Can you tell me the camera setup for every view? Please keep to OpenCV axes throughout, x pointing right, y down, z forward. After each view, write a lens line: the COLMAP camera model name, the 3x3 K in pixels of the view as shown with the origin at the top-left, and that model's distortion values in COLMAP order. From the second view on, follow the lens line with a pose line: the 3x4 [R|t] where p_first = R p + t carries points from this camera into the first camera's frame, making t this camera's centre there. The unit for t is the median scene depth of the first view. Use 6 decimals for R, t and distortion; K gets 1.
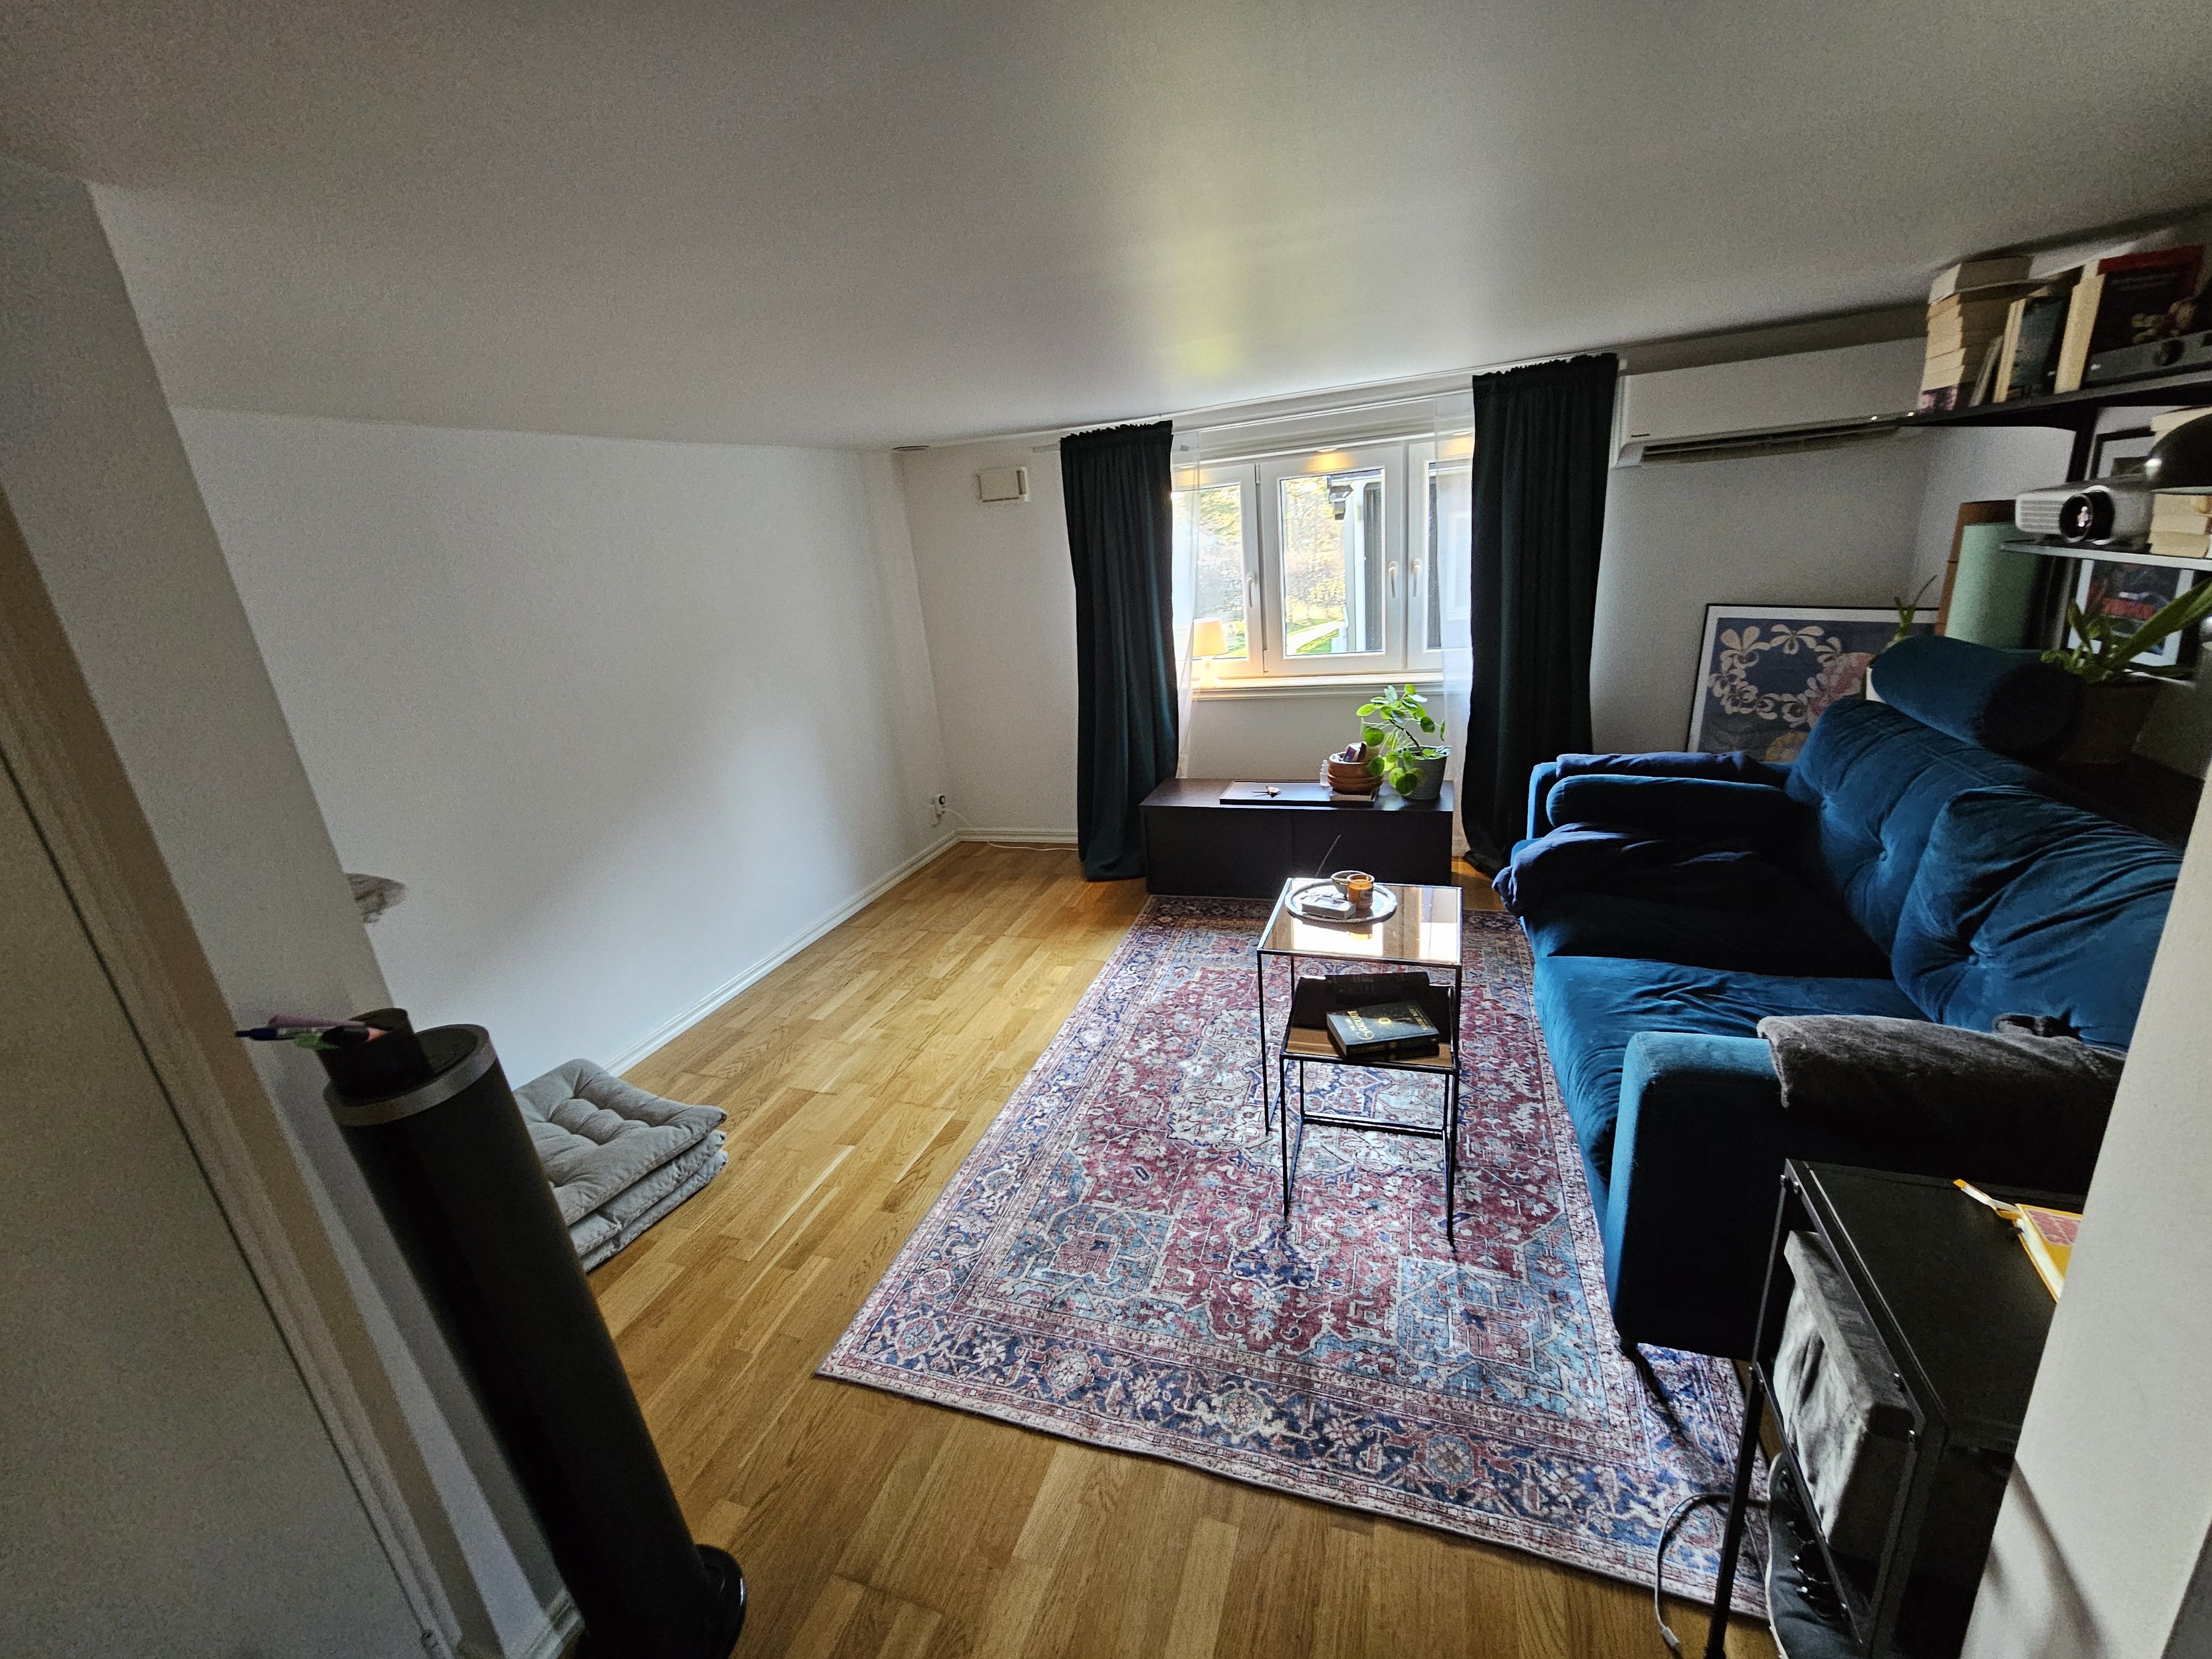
lens RADIAL K [[905.8, 0, 1111.4], [0, 905.8, 827.7], [0, 0, 1]] dist [0.001207, 0.000009]
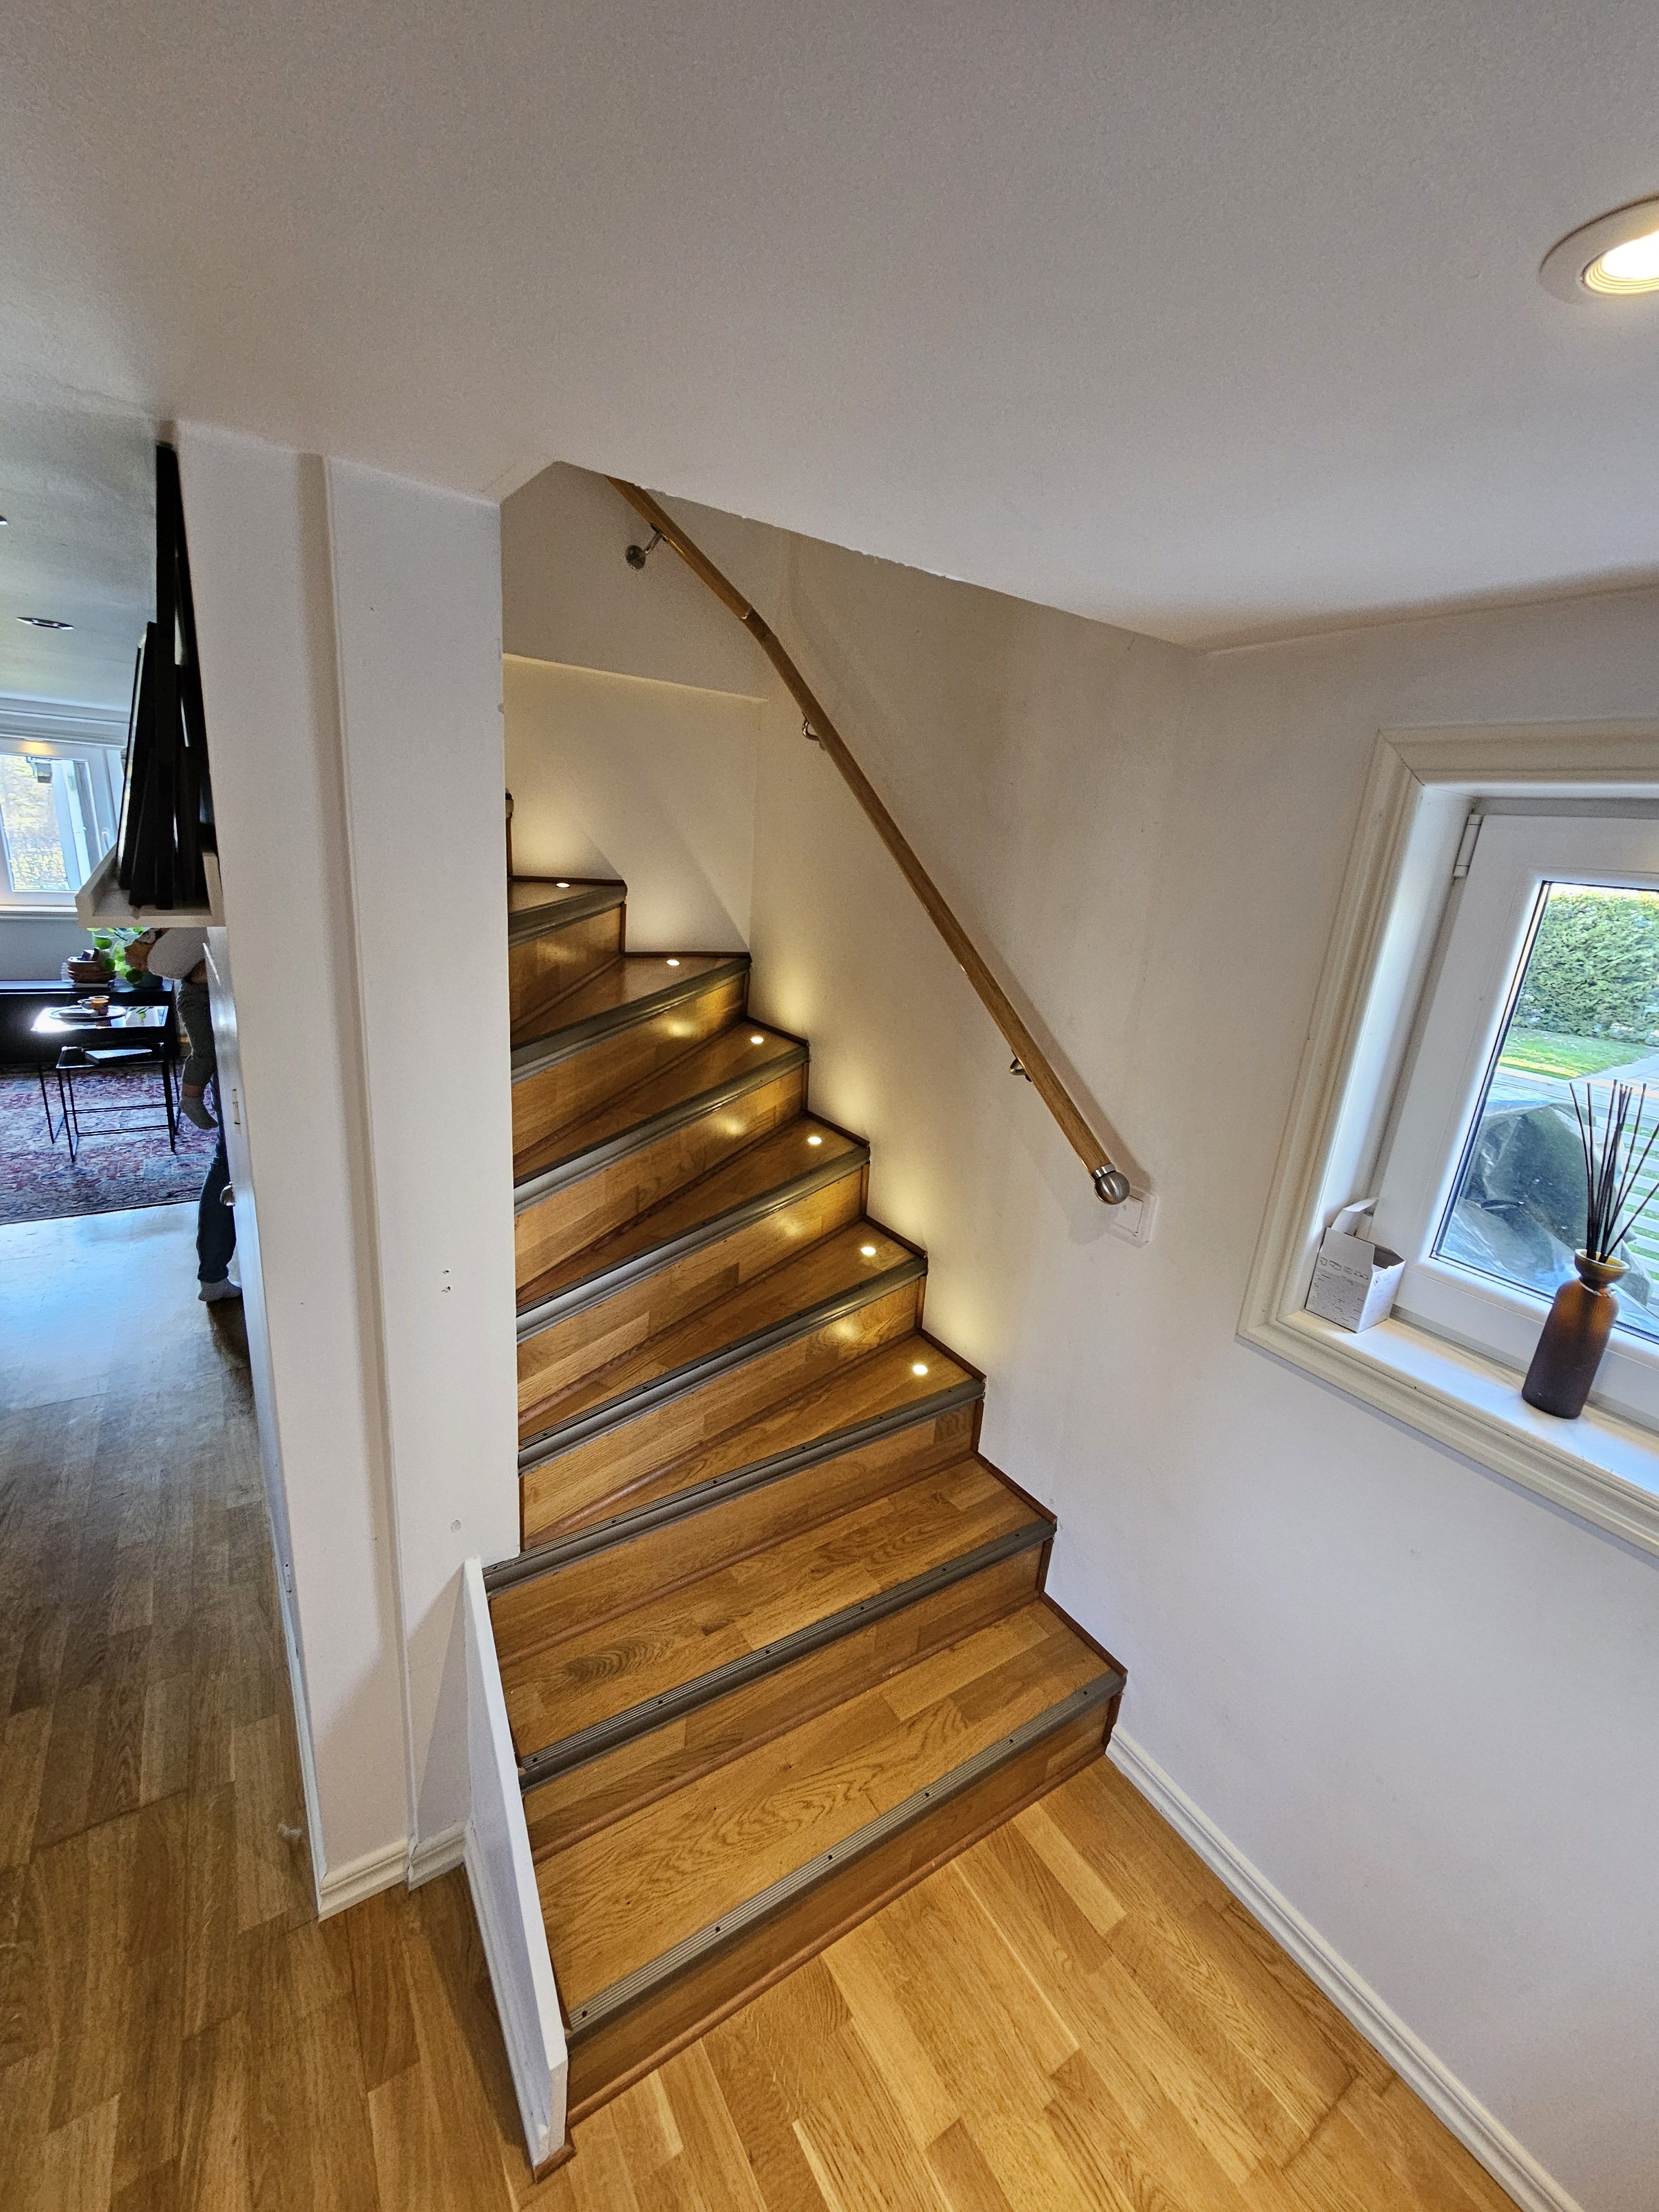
lens RADIAL K [[905.8, 0, 825.2], [0, 905.8, 1105.7], [0, 0, 1]] dist [0.001207, 0.000009]
pose [[0.594963, -0.091981, 0.798473, -0.329787], [0.115663, 0.992888, 0.028193, 0.383530], [-0.795387, 0.075580, 0.601371, -1.232461]]
